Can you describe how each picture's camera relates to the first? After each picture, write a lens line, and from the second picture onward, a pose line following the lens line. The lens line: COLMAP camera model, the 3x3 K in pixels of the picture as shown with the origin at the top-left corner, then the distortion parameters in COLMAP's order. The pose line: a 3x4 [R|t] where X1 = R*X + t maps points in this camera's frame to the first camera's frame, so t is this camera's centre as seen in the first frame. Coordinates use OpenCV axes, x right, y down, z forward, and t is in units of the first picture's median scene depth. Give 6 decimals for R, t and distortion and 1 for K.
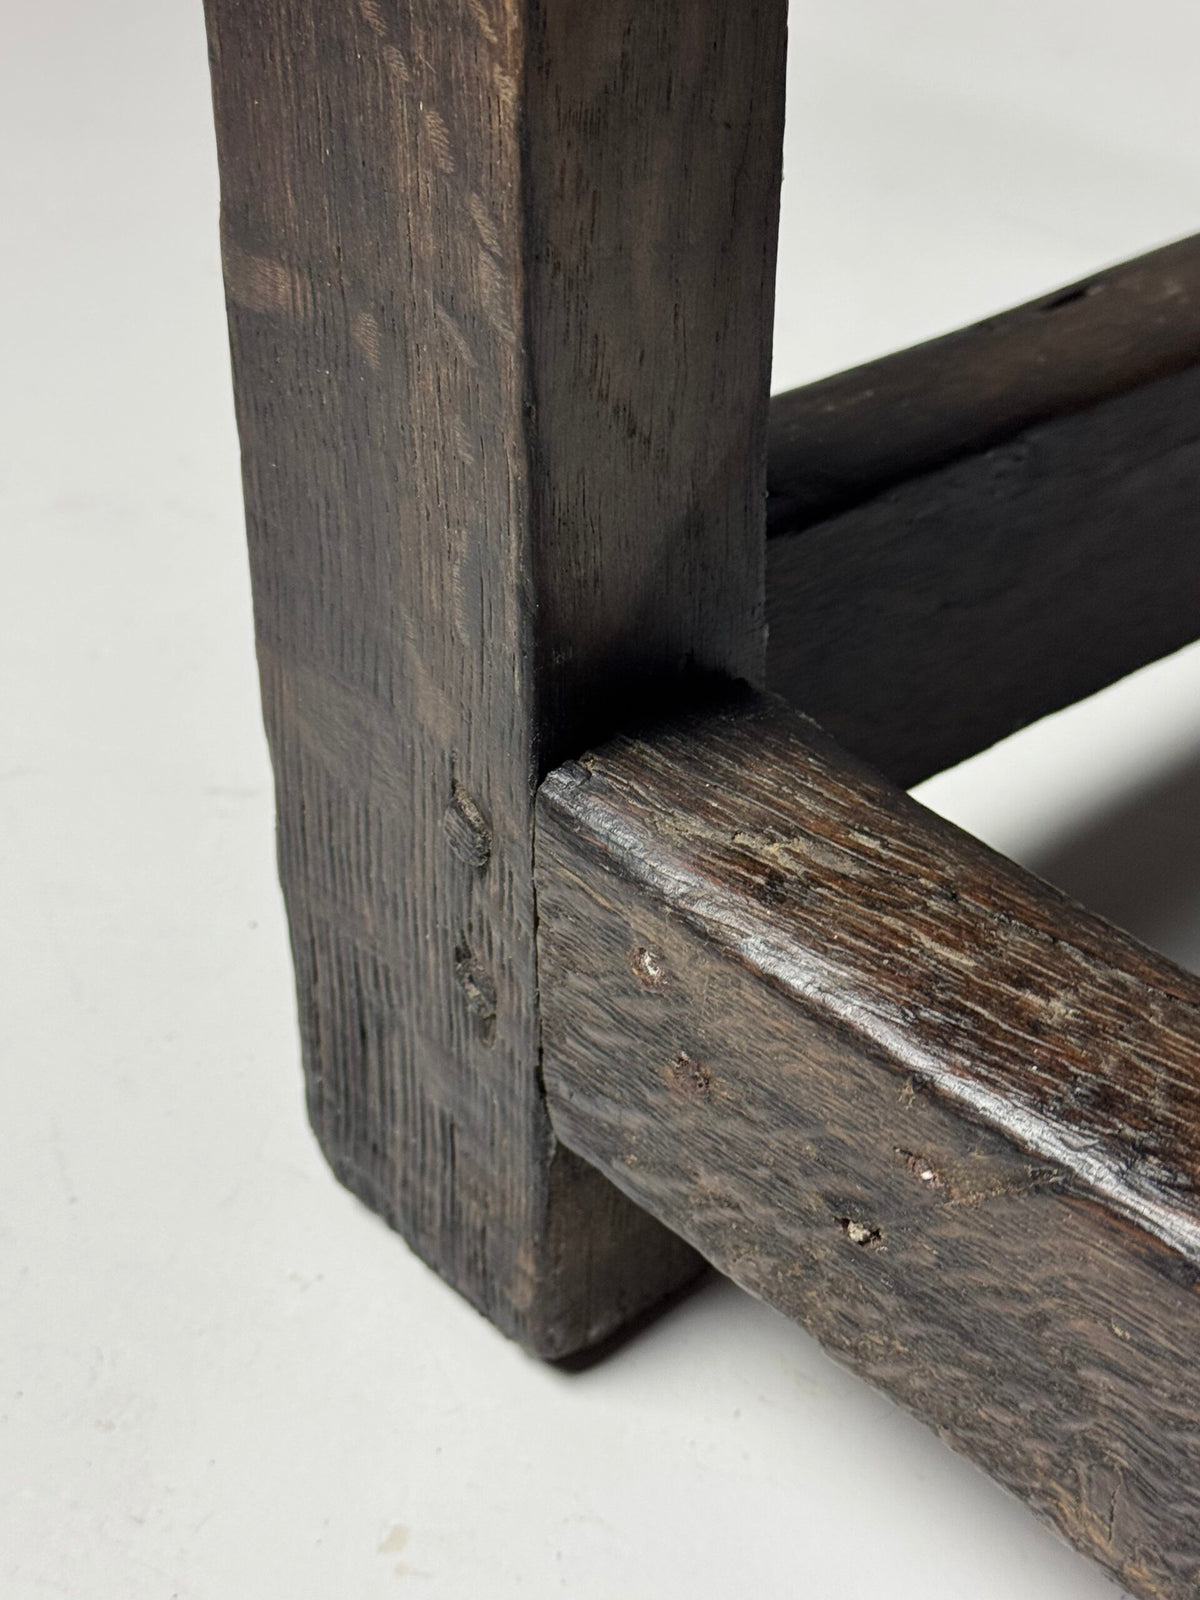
lens RADIAL K [[2509.5, 0, 570.8], [0, 2509.5, 831.0], [0, 0, 1]] dist [0.166581, -0.256779]
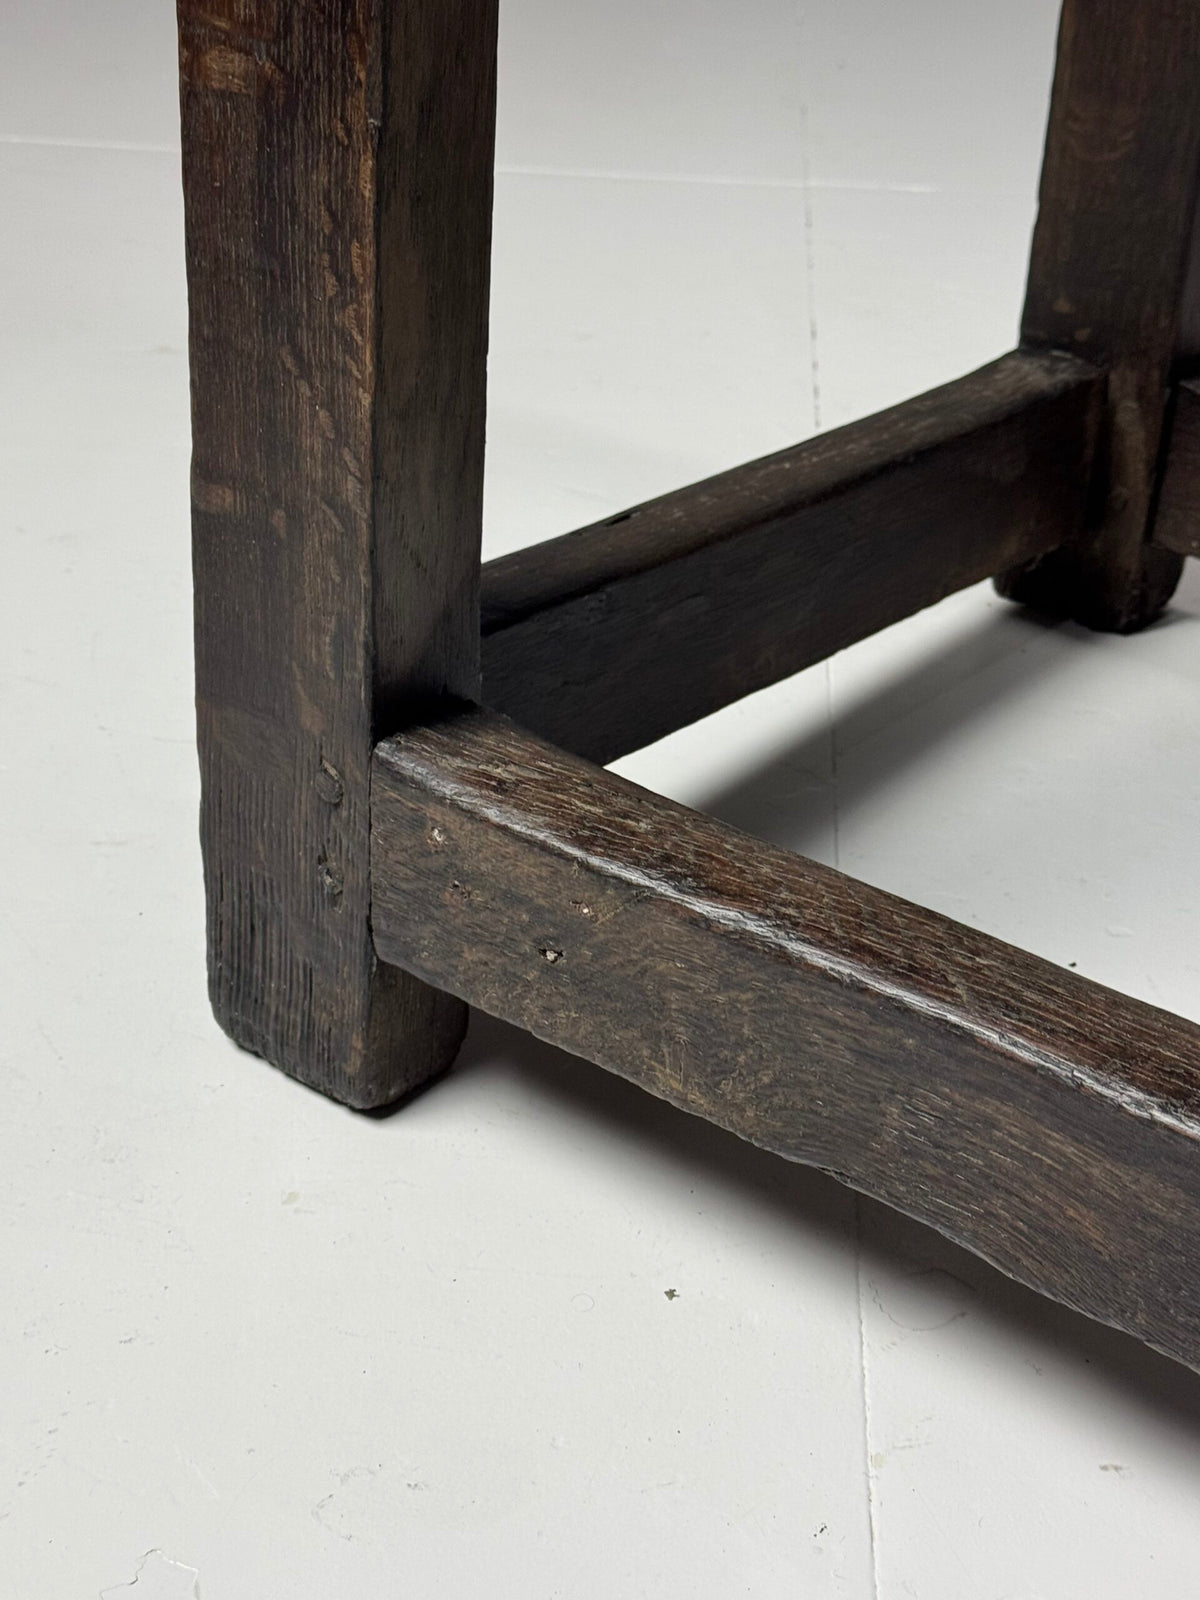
lens RADIAL K [[2509.5, 0, 570.8], [0, 2509.5, 831.0], [0, 0, 1]] dist [0.166581, -0.256779]
pose [[0.983739, -0.033497, 0.176454, -0.210757], [0.054794, 0.991591, -0.117241, 0.284717], [-0.171043, 0.125003, 0.977302, -0.923672]]
